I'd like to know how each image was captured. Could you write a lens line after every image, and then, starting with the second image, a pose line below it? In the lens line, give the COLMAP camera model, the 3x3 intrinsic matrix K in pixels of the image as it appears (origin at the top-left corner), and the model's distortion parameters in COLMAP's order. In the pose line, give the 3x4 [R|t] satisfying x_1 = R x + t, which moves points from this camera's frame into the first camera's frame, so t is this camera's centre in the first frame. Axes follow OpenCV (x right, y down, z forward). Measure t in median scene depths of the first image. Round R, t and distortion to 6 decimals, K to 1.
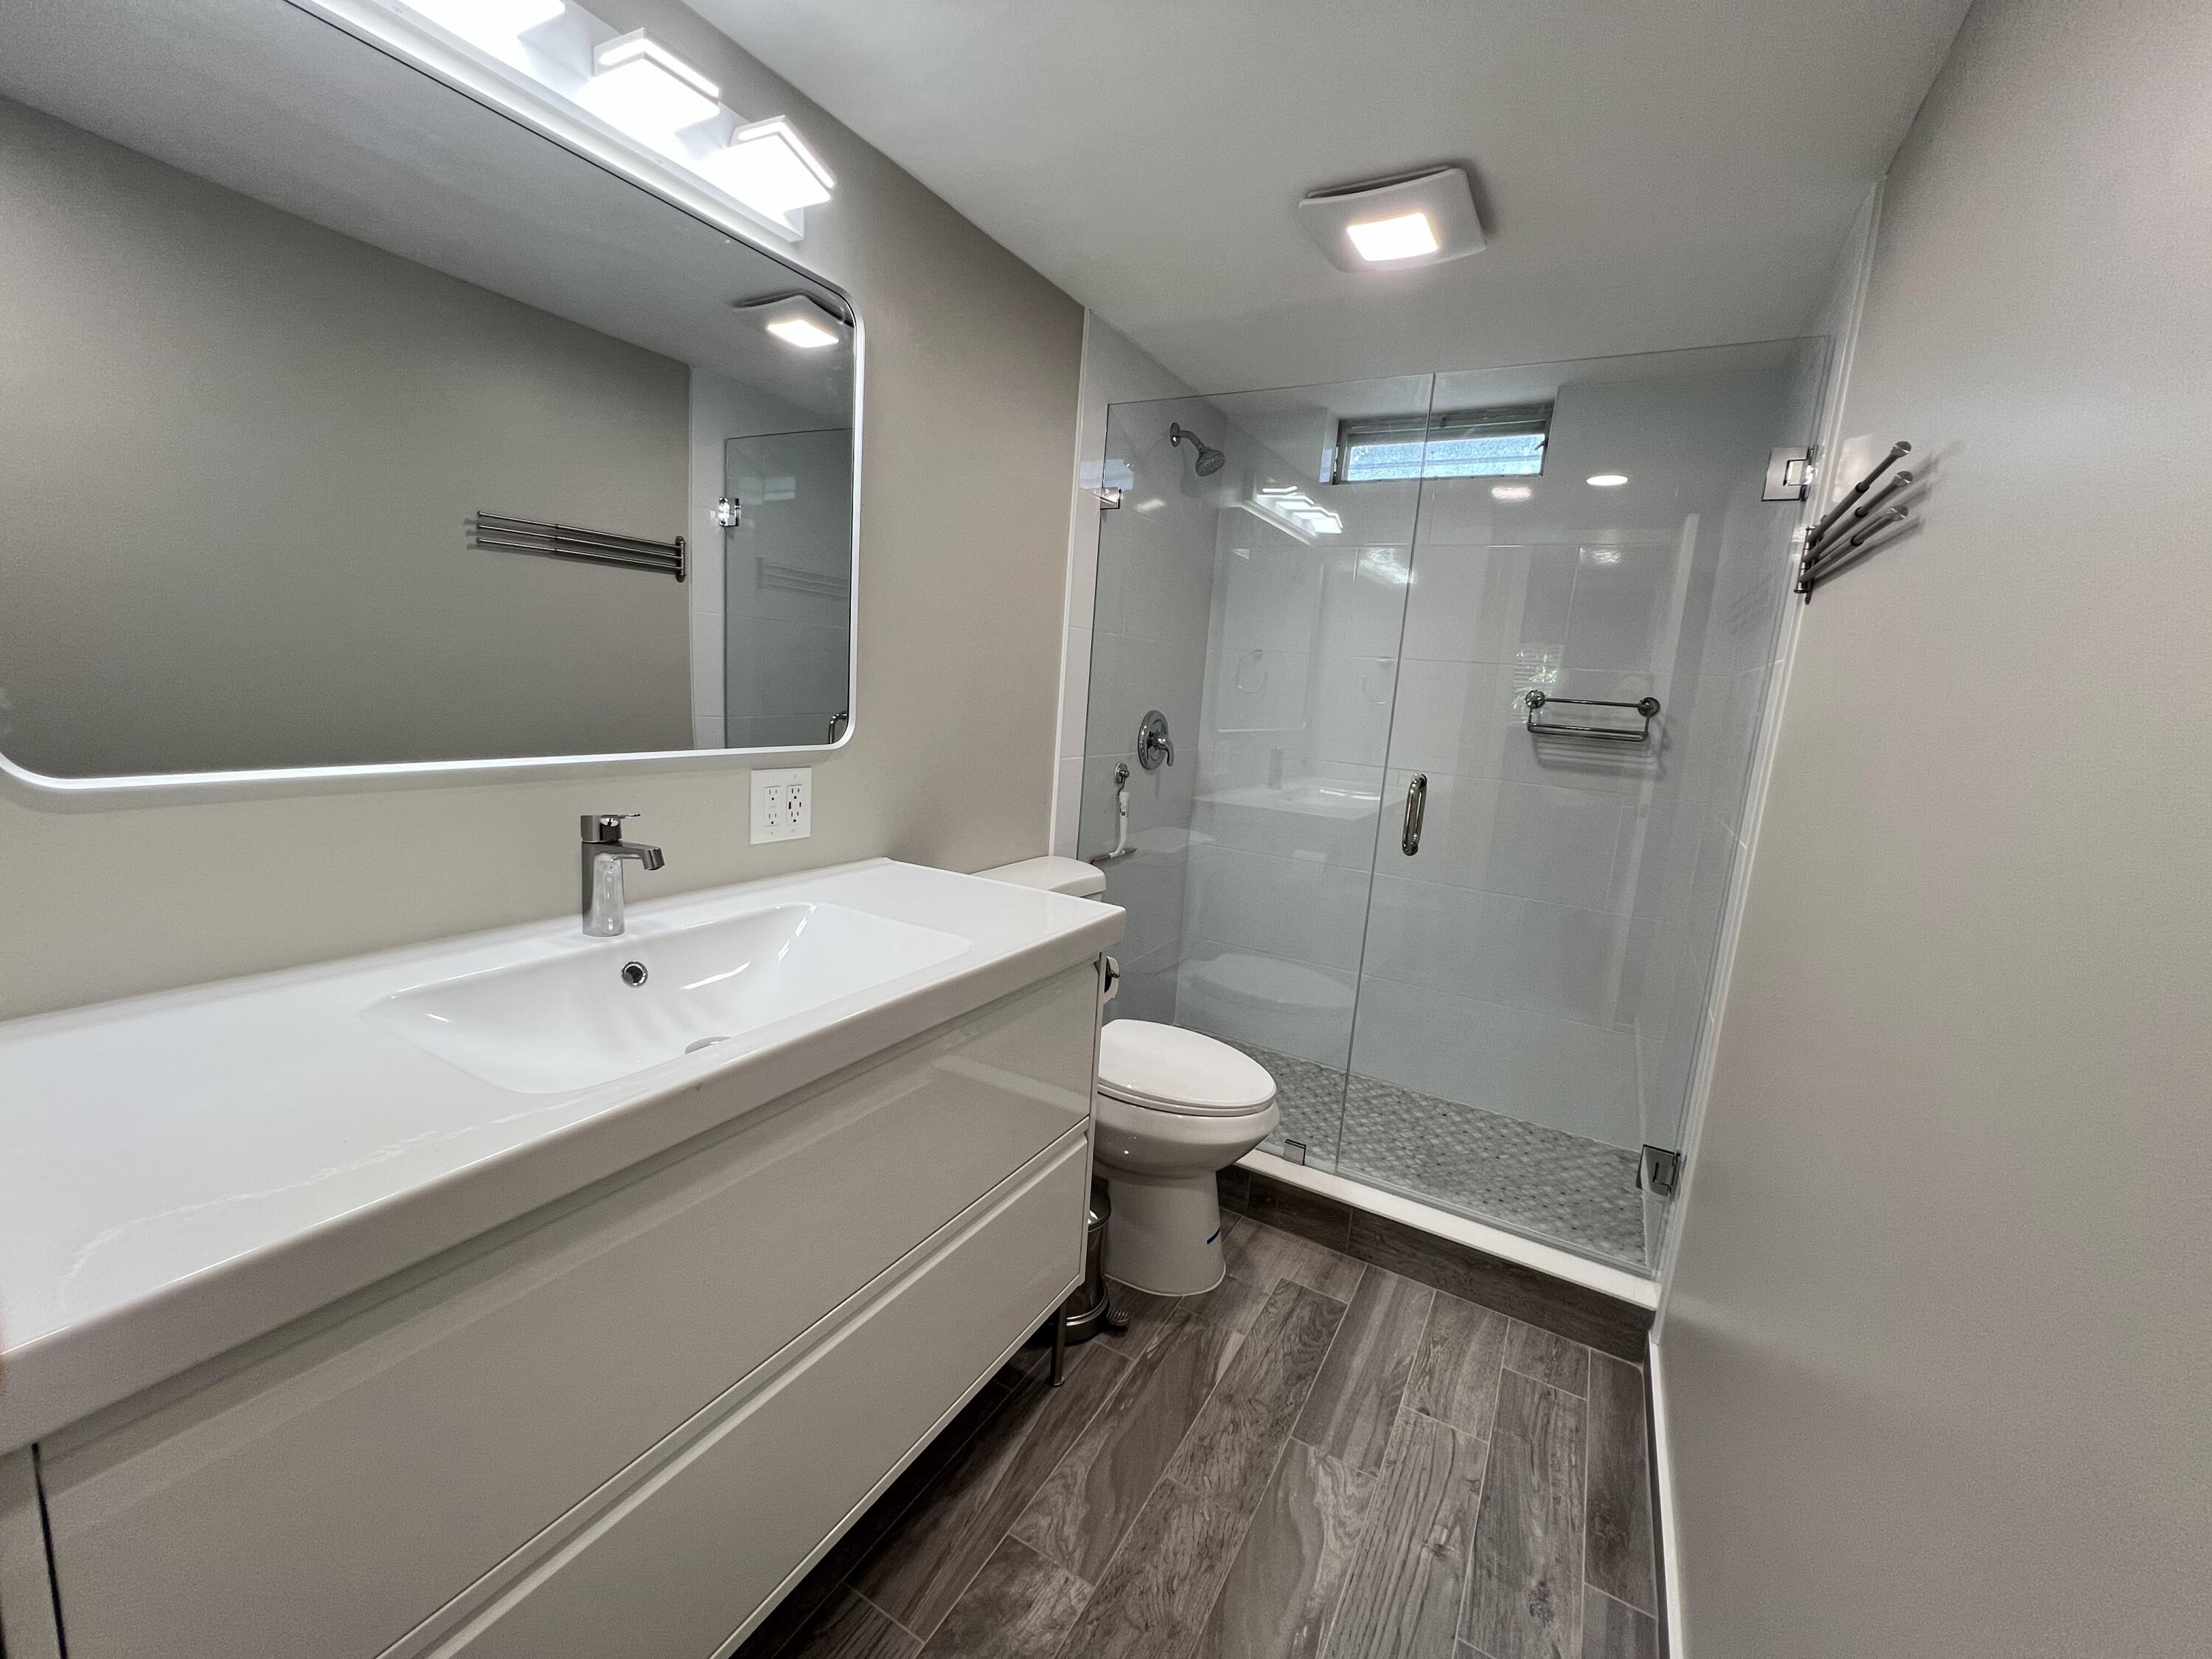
lens RADIAL K [[891.5, 0, 1101.4], [0, 891.5, 826.4], [0, 0, 1]] dist [-0.003029, 0.000759]
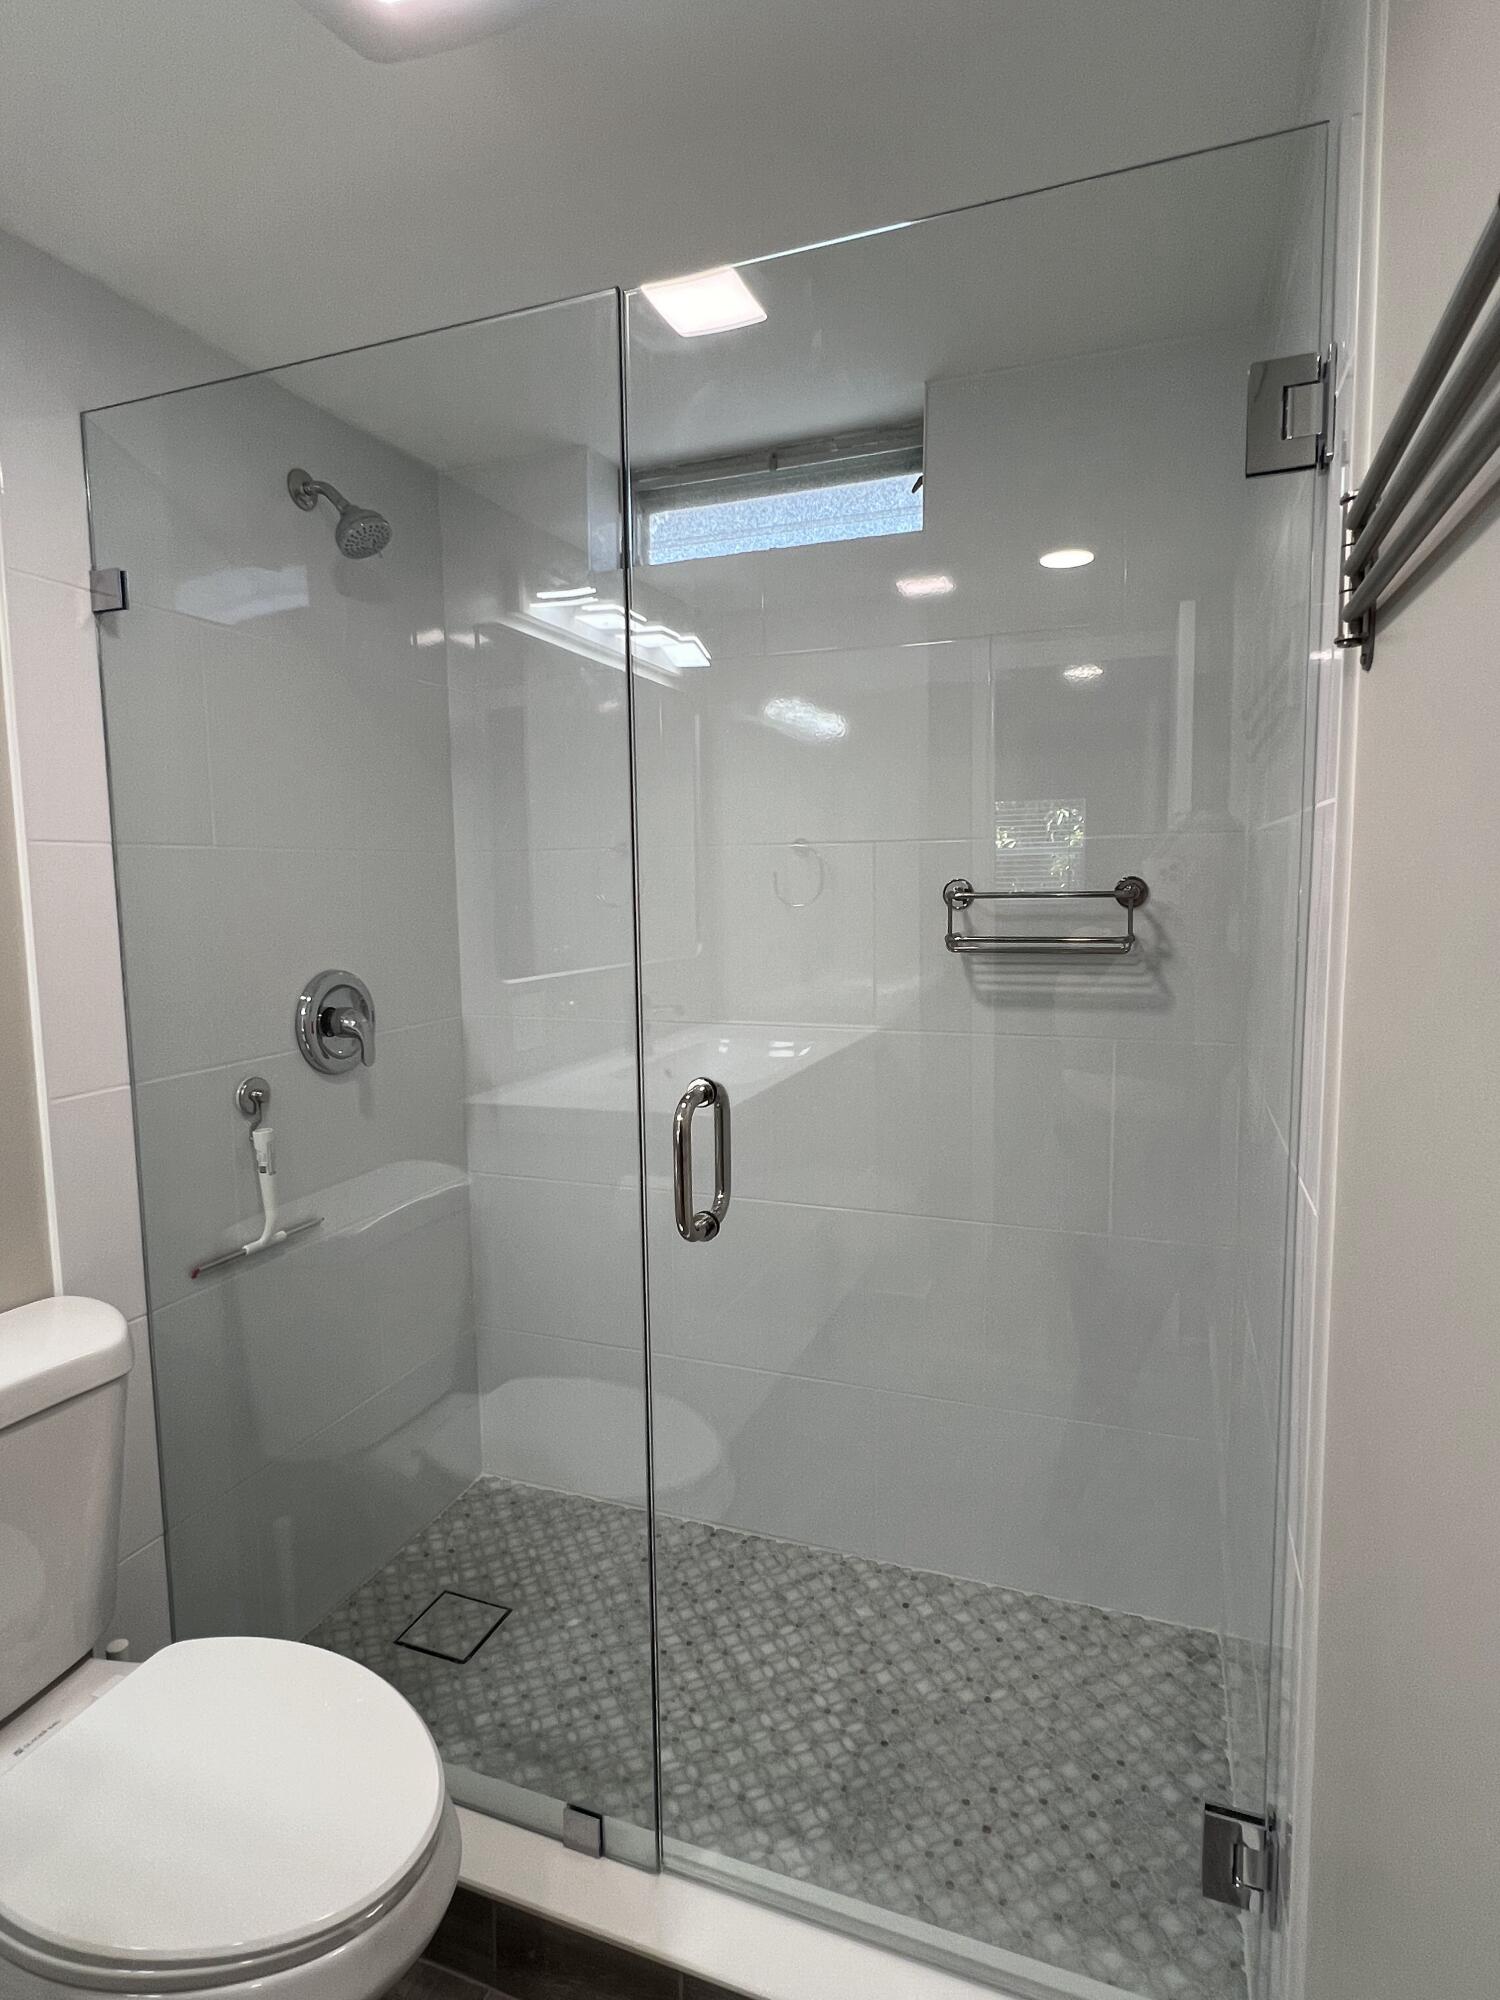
lens RADIAL K [[1047.2, 0, 757.9], [0, 1047.2, 986.9], [0, 0, 1]] dist [-0.000515, 0.000323]
pose [[0.983640, -0.102602, 0.148074, 0.325529], [0.110737, 0.992702, -0.047758, -0.082614], [-0.142093, 0.063374, 0.987822, 0.435983]]
